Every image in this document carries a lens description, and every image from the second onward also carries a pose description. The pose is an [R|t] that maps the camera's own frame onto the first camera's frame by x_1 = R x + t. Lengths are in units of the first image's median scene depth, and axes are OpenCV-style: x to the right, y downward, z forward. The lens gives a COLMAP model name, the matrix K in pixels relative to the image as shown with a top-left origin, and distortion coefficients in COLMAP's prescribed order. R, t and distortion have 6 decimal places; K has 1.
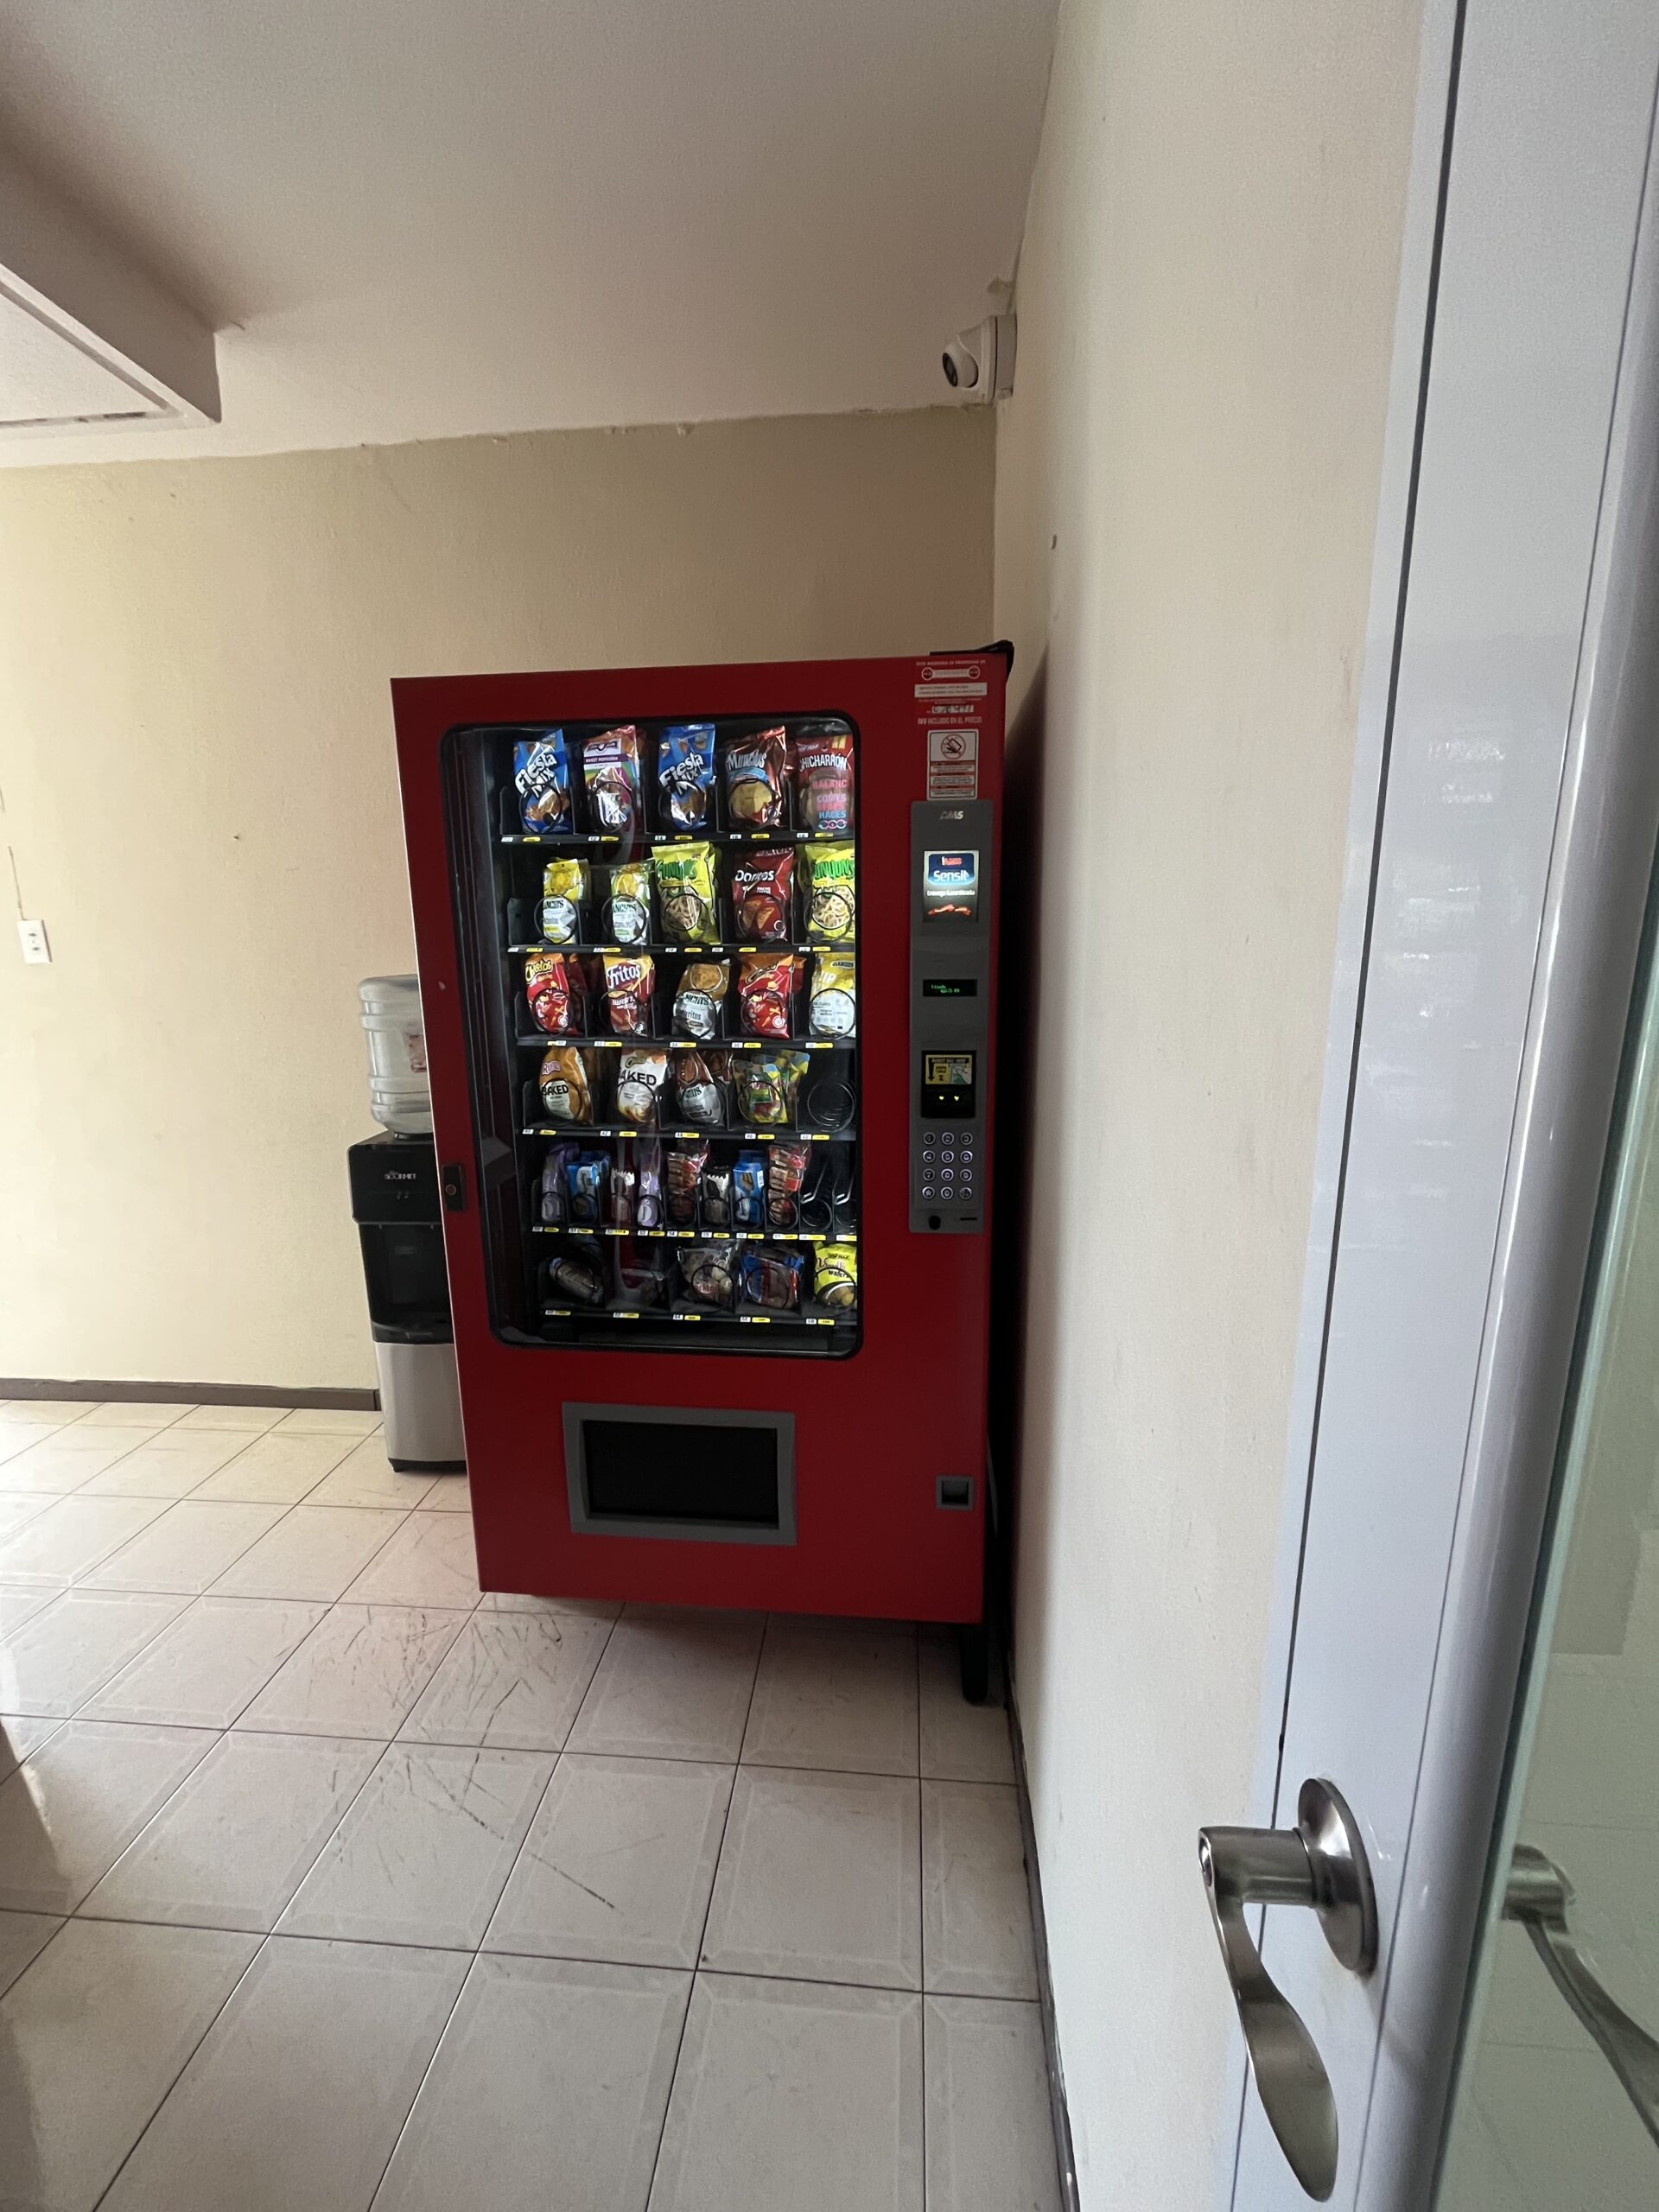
lens RADIAL K [[892.2, 0, 832.0], [0, 892.2, 1107.9], [0, 0, 1]] dist [-0.005313, -0.000068]
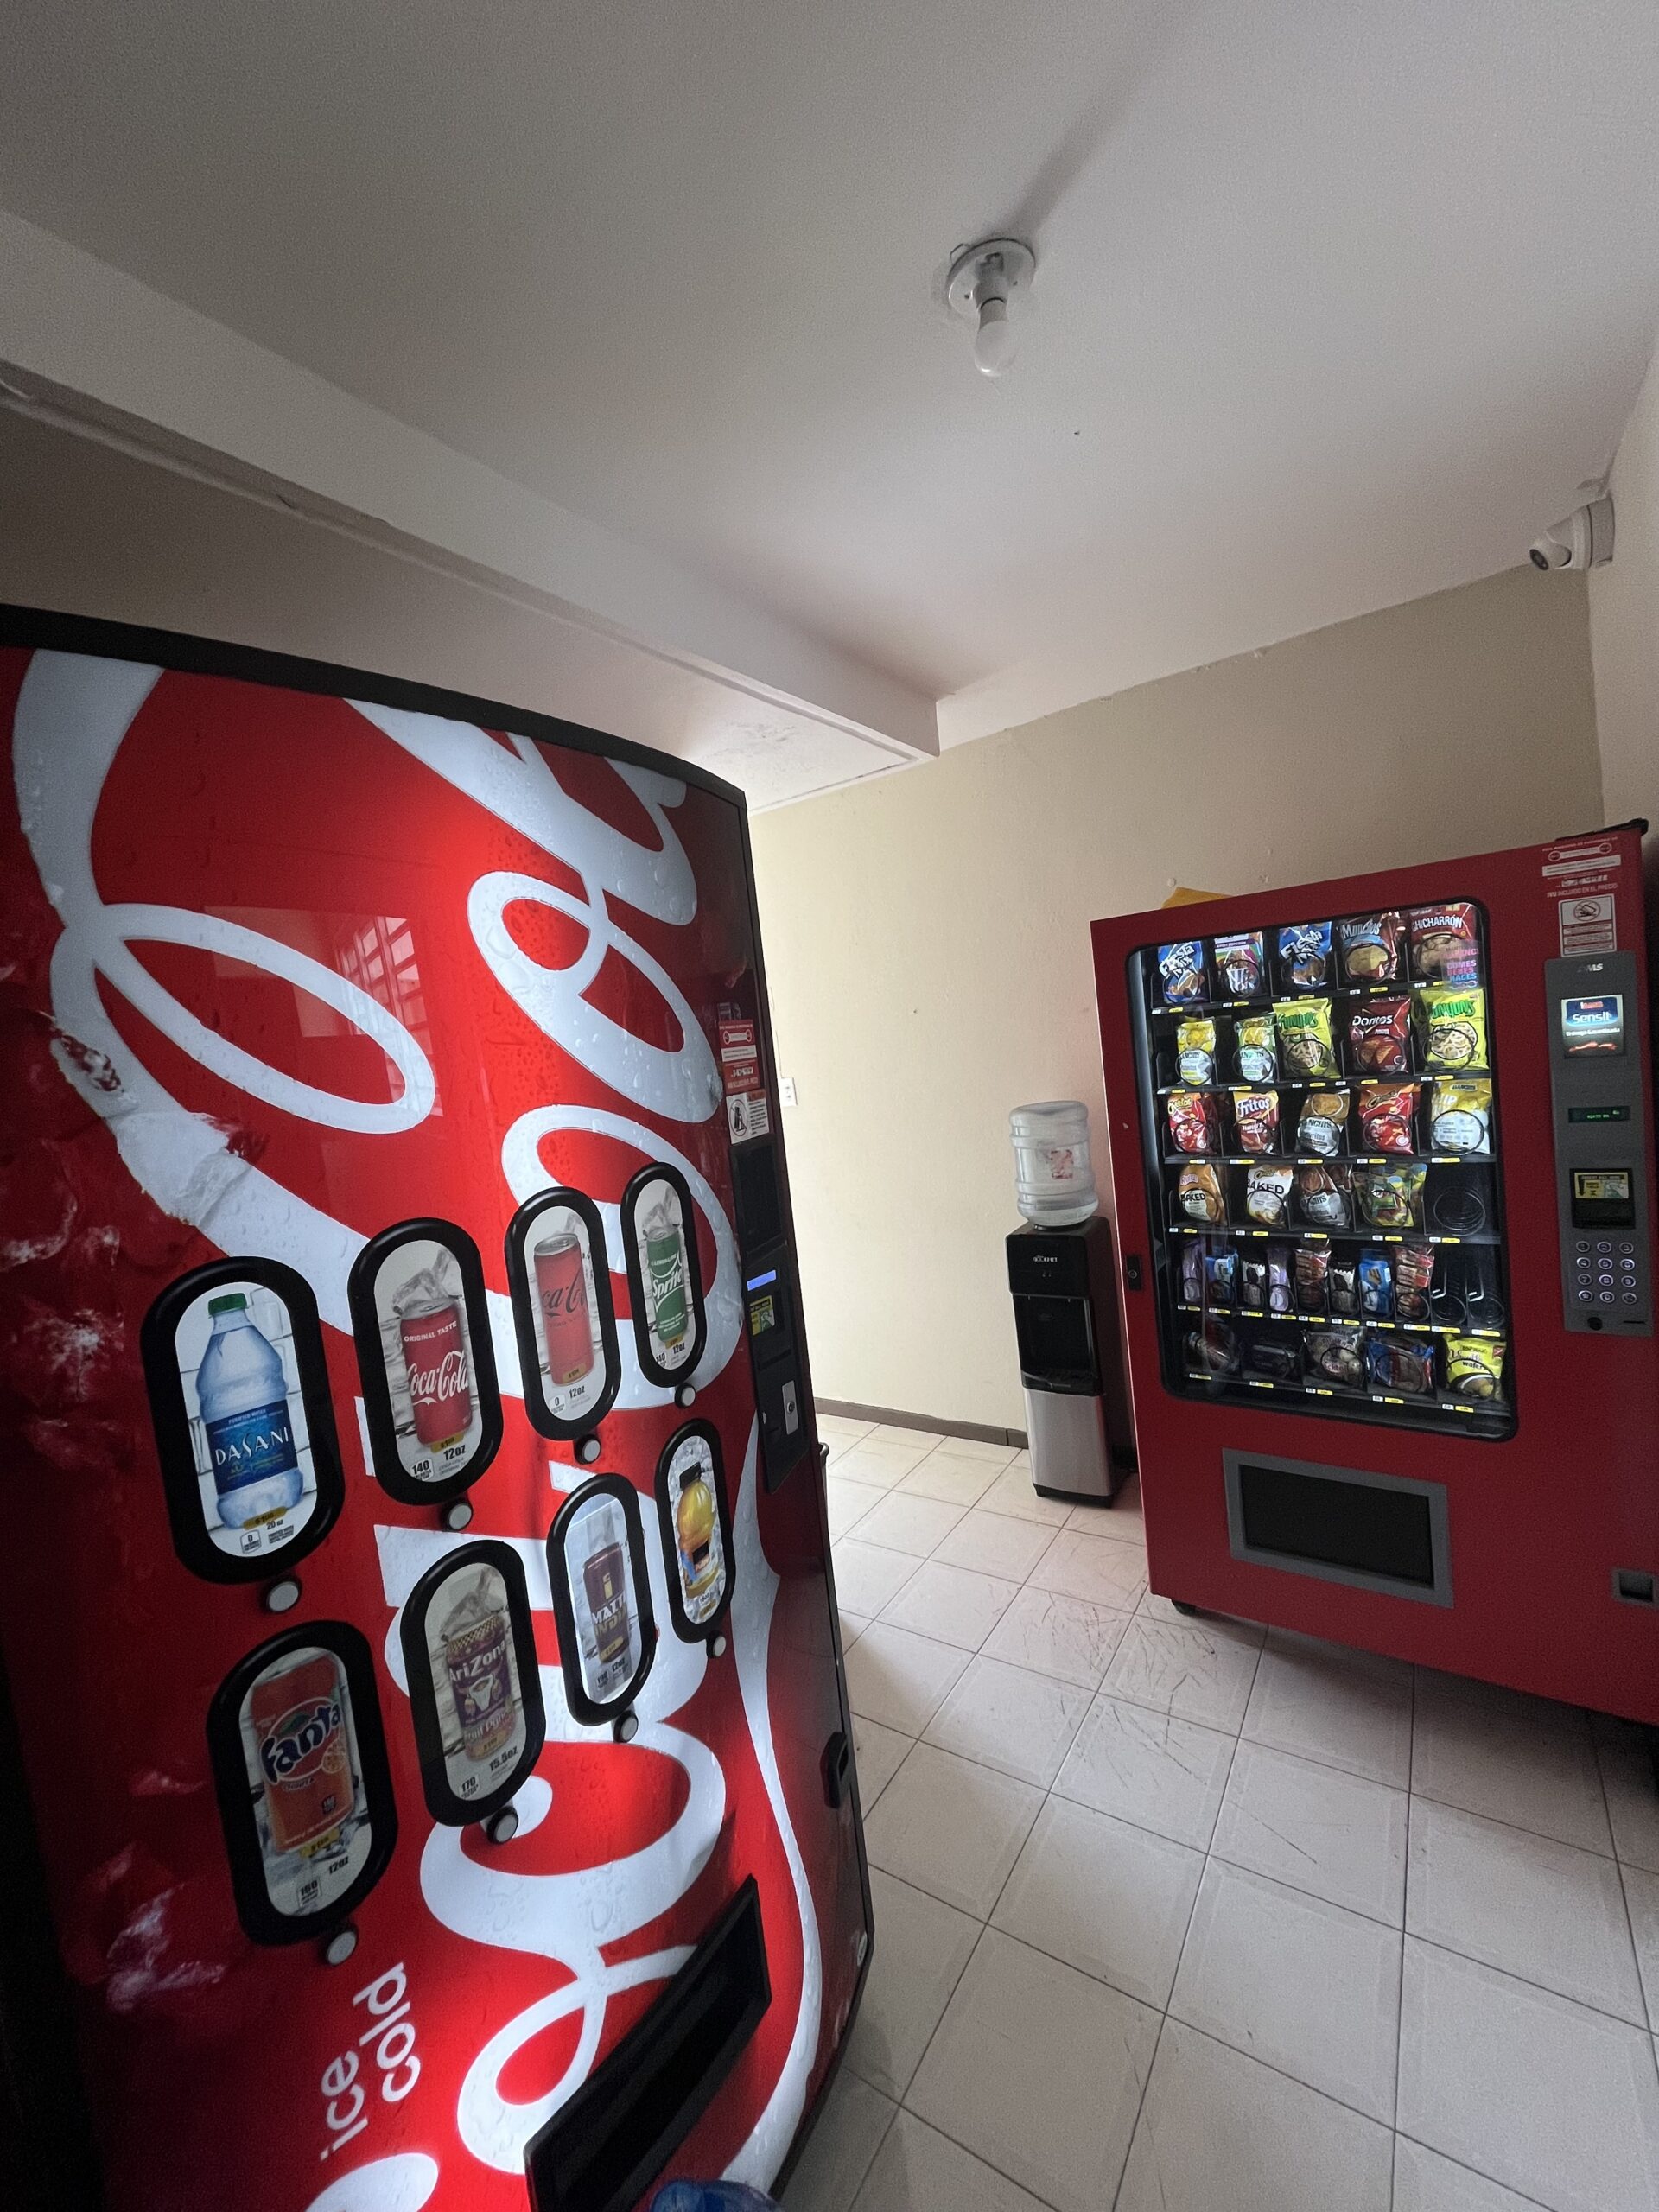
lens RADIAL K [[892.2, 0, 829.7], [0, 892.2, 1104.5], [0, 0, 1]] dist [-0.005313, -0.000068]
pose [[0.864855, -0.051345, -0.499389, -0.122308], [0.006949, 0.995885, -0.090358, -0.042511], [0.501974, 0.074676, 0.861653, -0.384754]]
